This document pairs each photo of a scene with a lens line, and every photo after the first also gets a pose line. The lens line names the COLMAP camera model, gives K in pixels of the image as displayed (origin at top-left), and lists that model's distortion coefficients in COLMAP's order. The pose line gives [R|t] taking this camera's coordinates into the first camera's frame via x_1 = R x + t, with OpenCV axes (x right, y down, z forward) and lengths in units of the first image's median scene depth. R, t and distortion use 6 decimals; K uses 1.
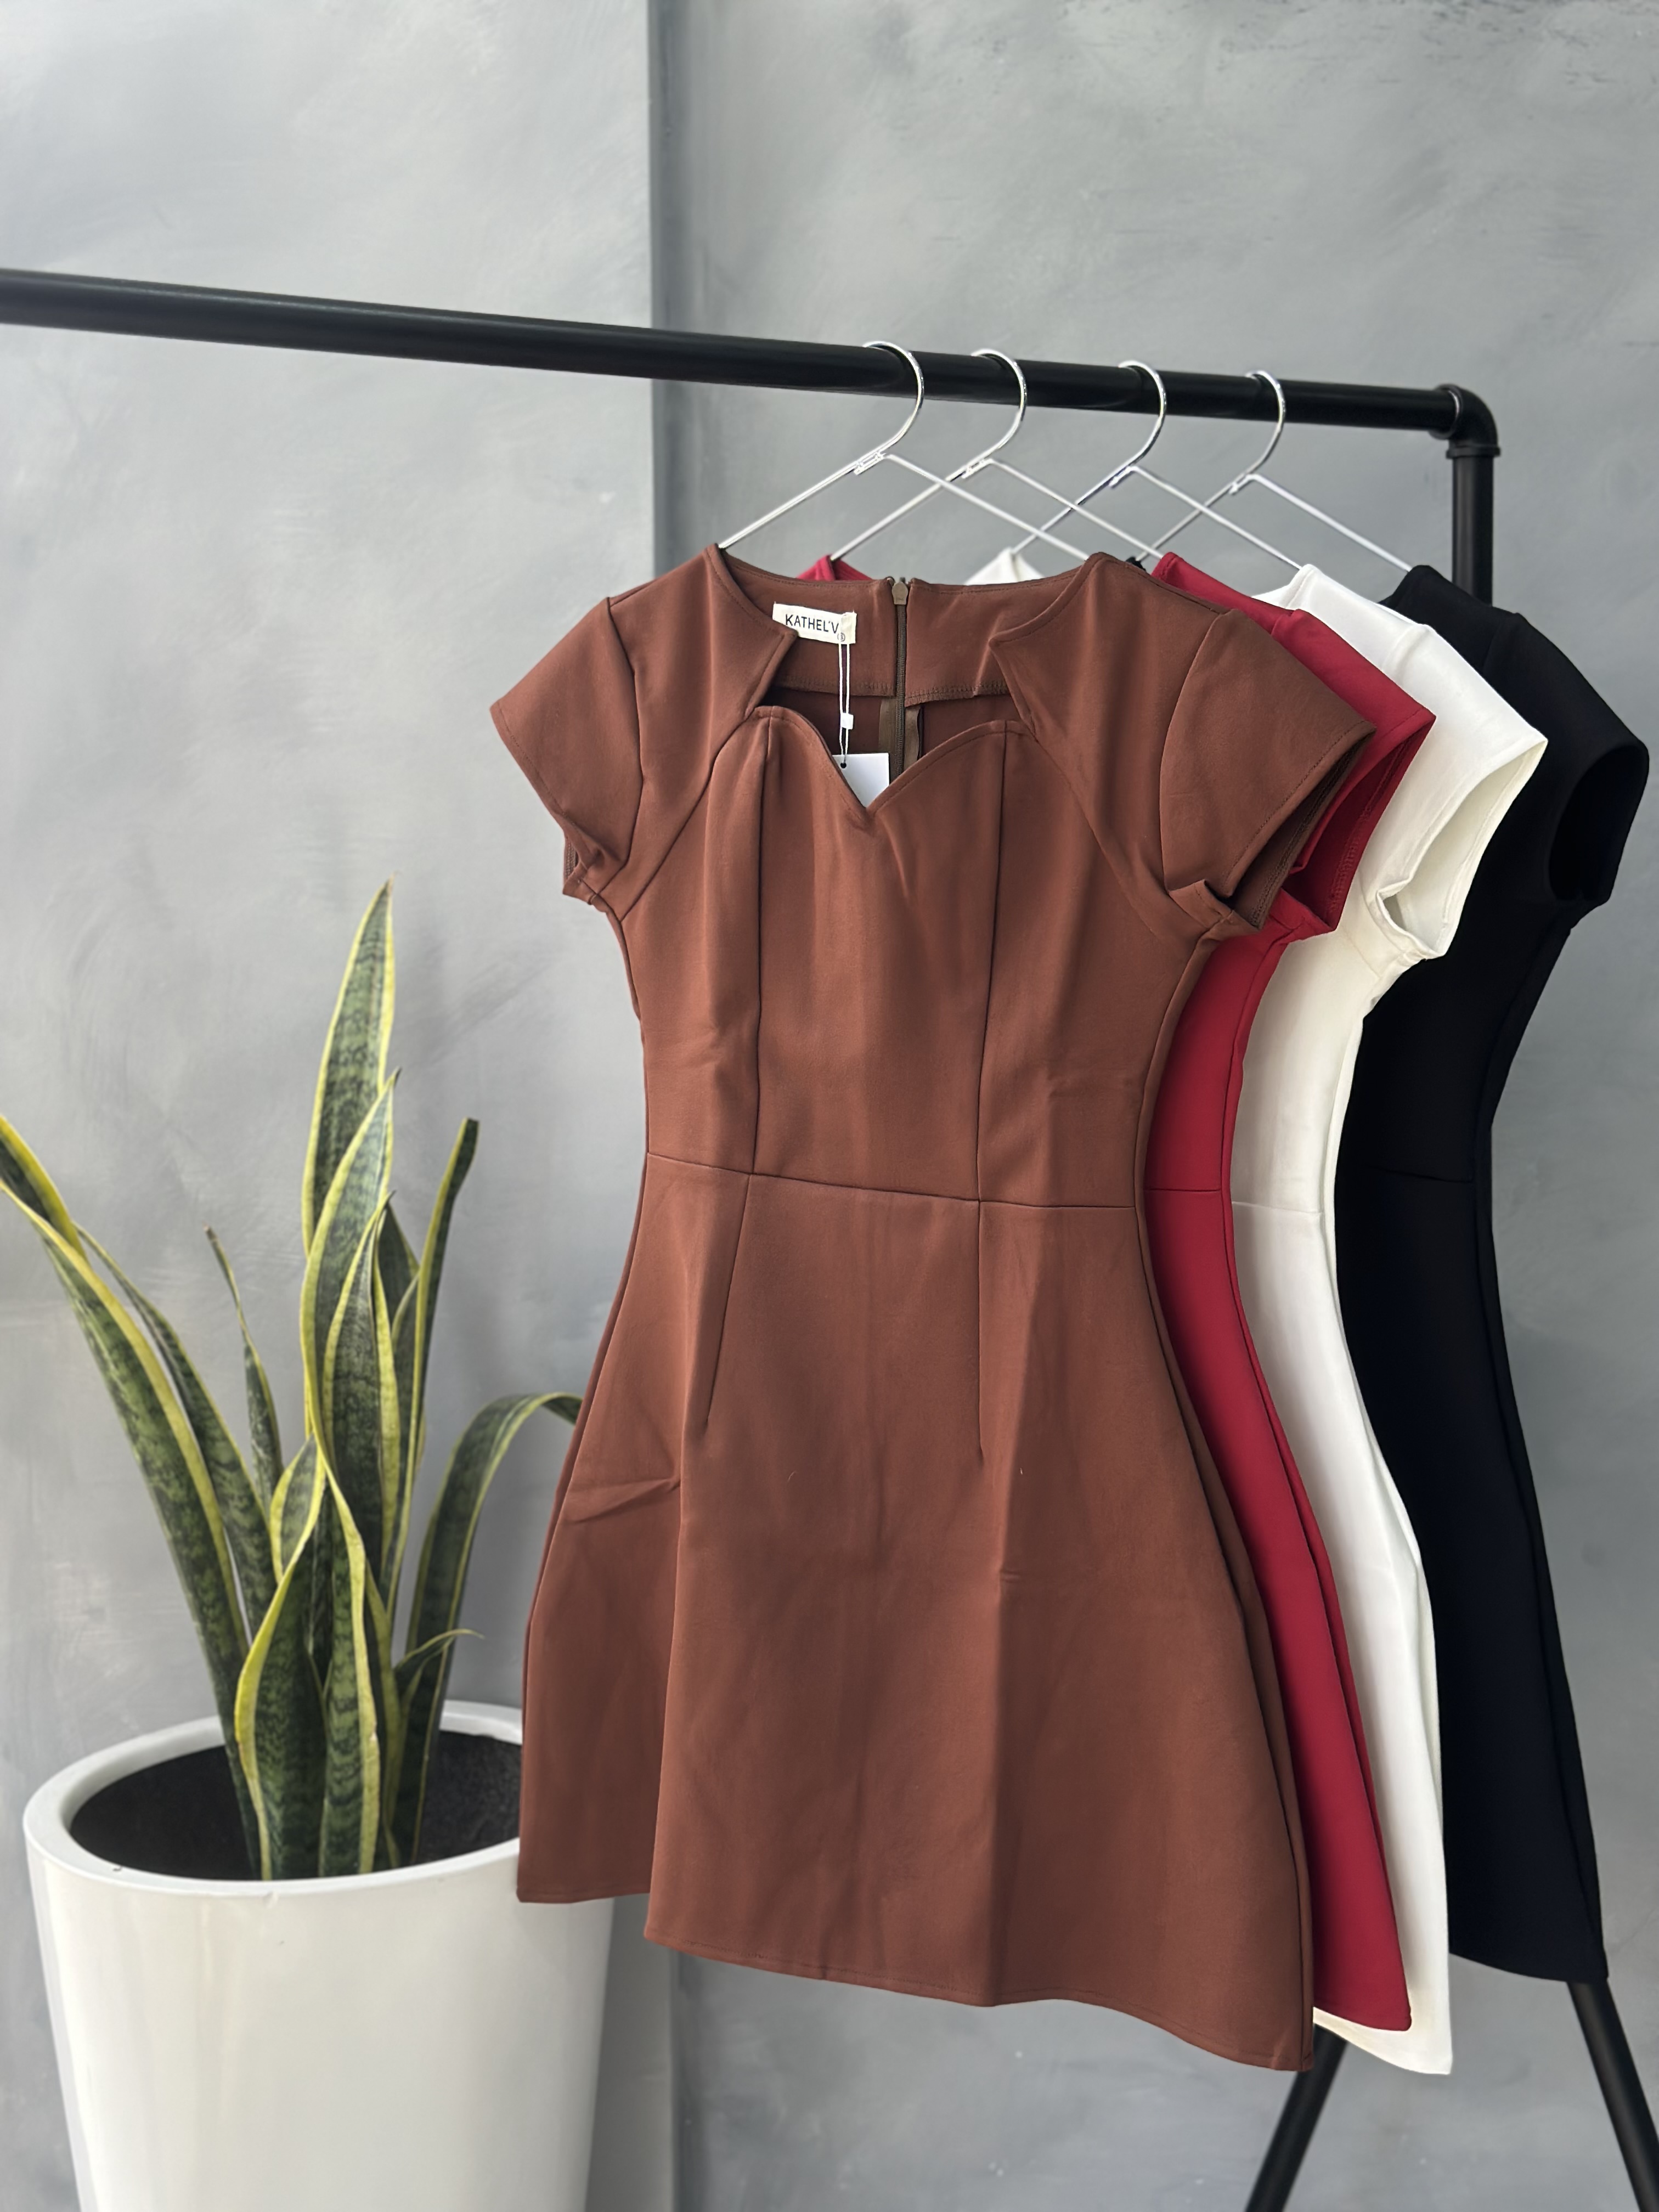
lens RADIAL K [[3134.5, 0, 829.5], [0, 3134.5, 1106.0], [0, 0, 1]] dist [0.142680, -0.031319]
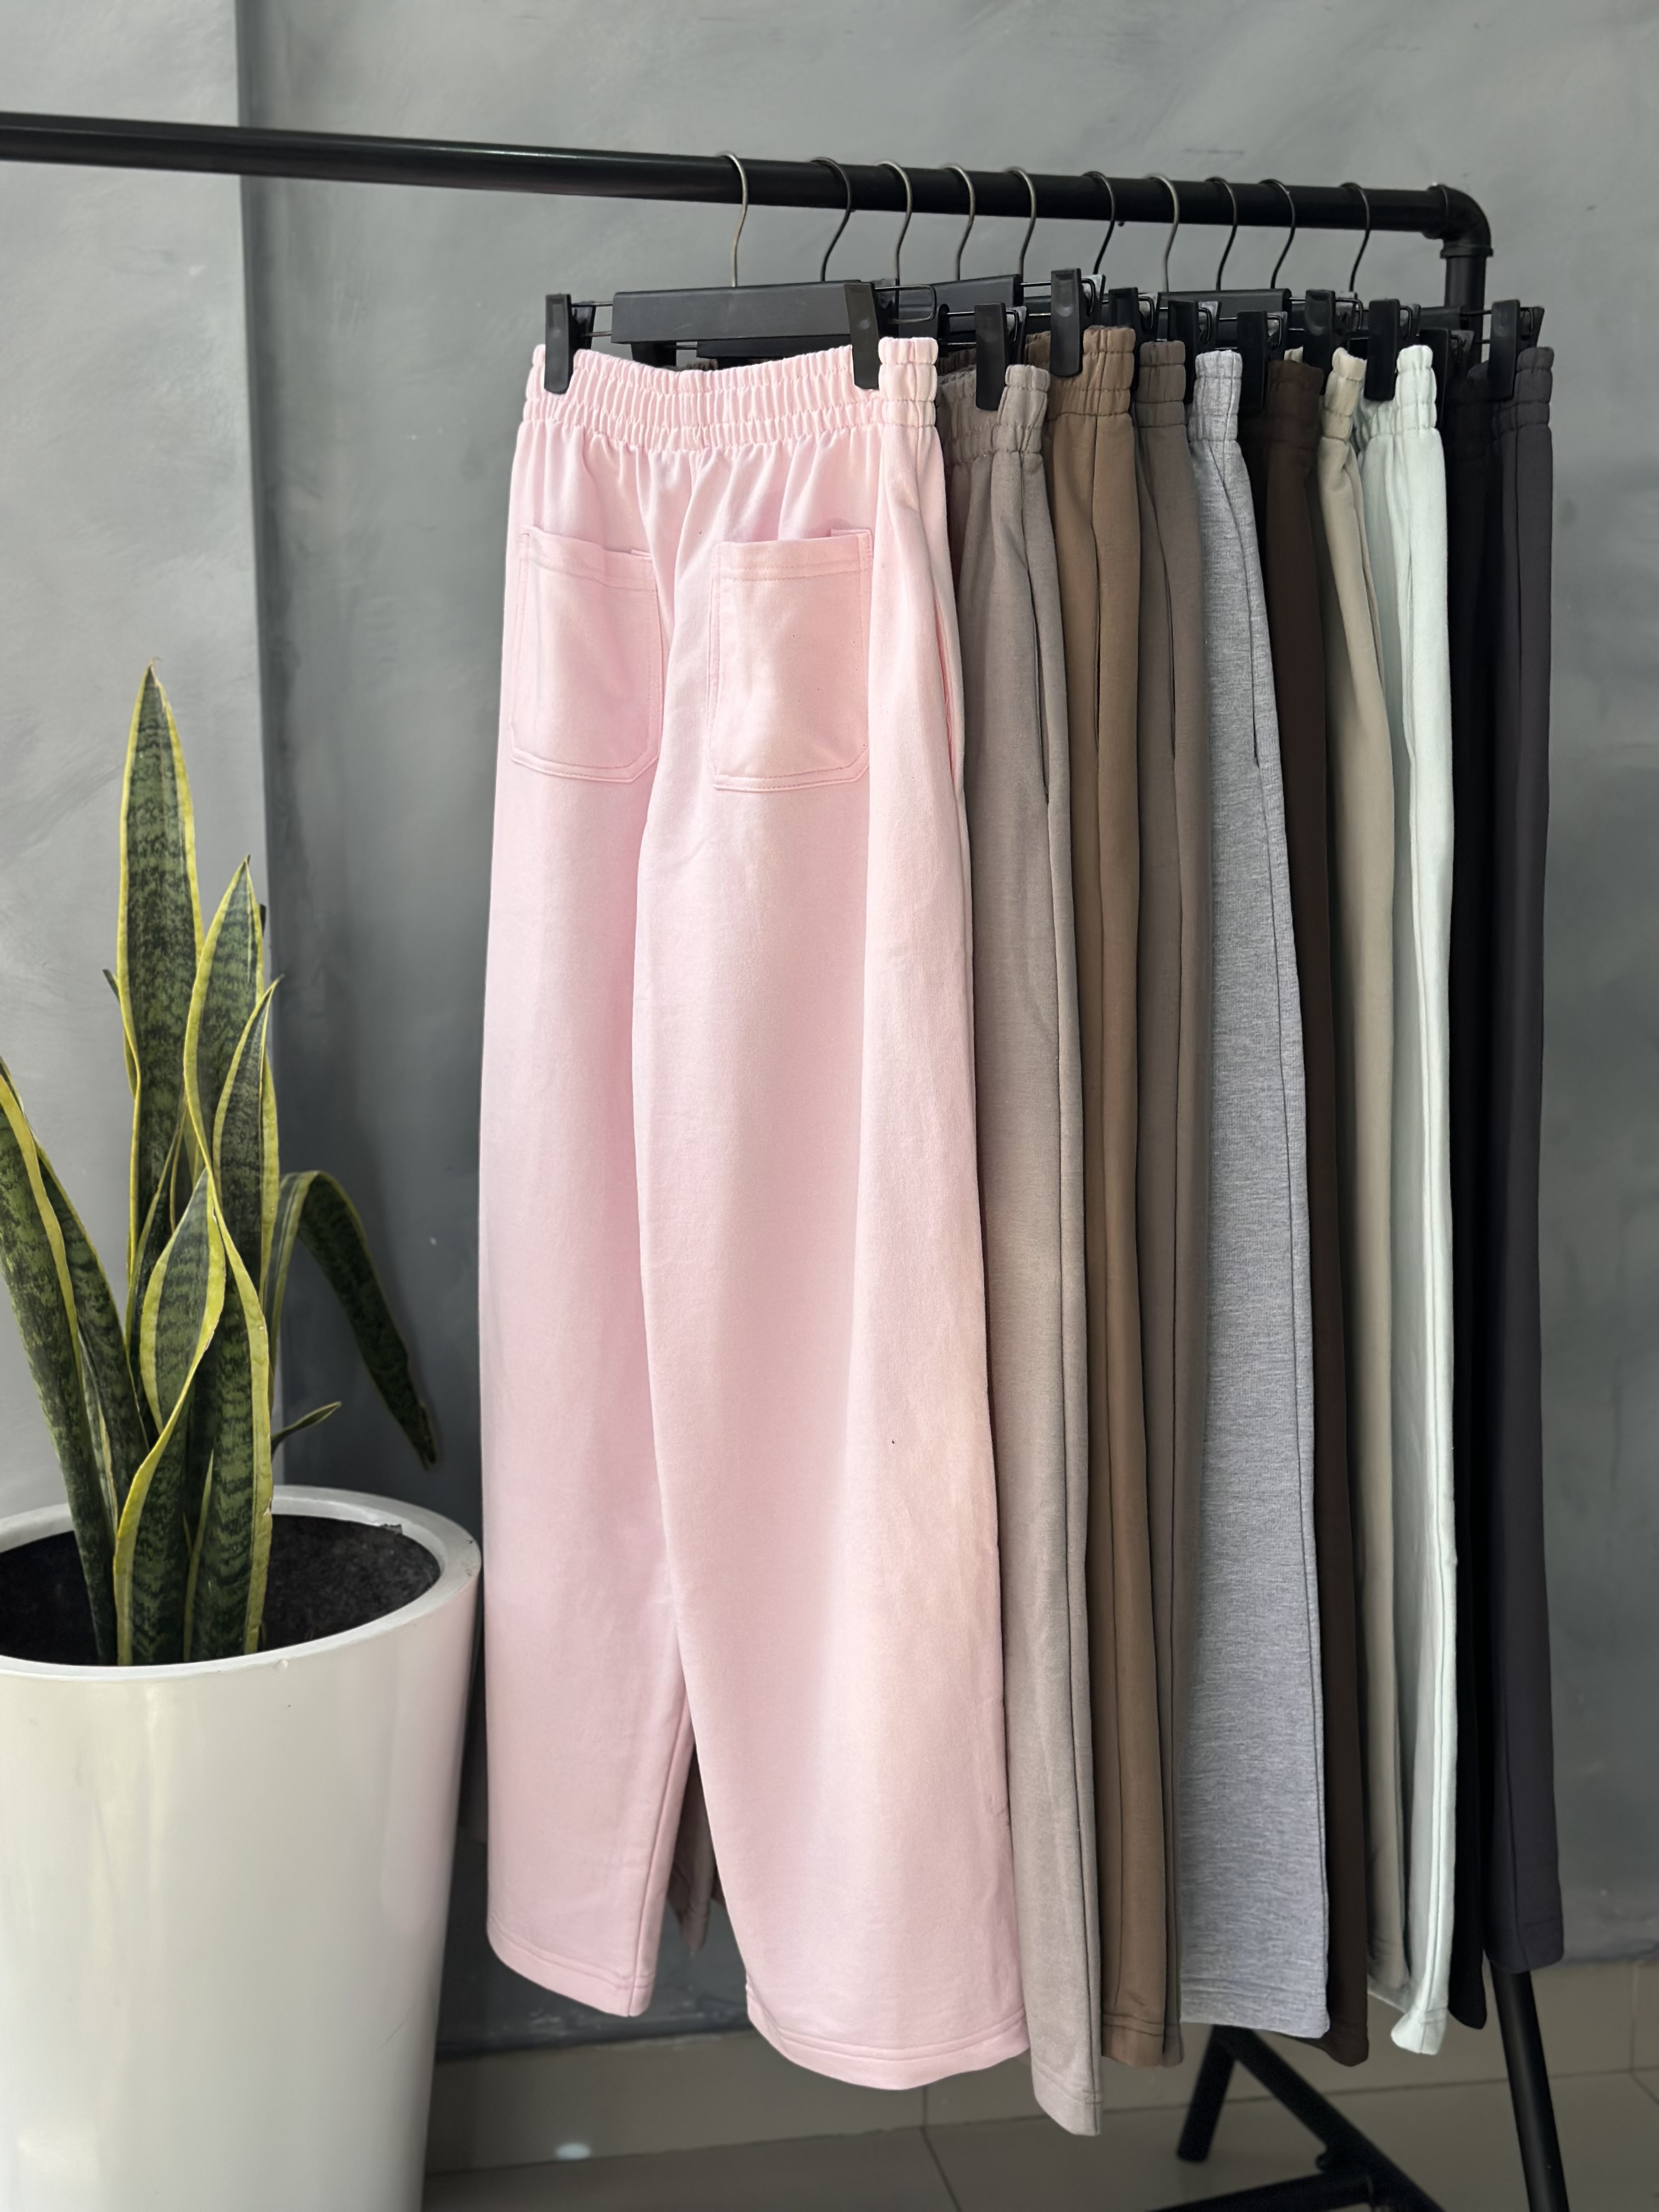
lens RADIAL K [[3134.5, 0, 829.5], [0, 3134.5, 1106.0], [0, 0, 1]] dist [0.142680, -0.031319]
pose [[0.884845, -0.080308, 0.458911, -0.434364], [0.048948, 0.995604, 0.079849, -0.003435], [-0.463307, -0.048191, 0.884887, 0.020605]]
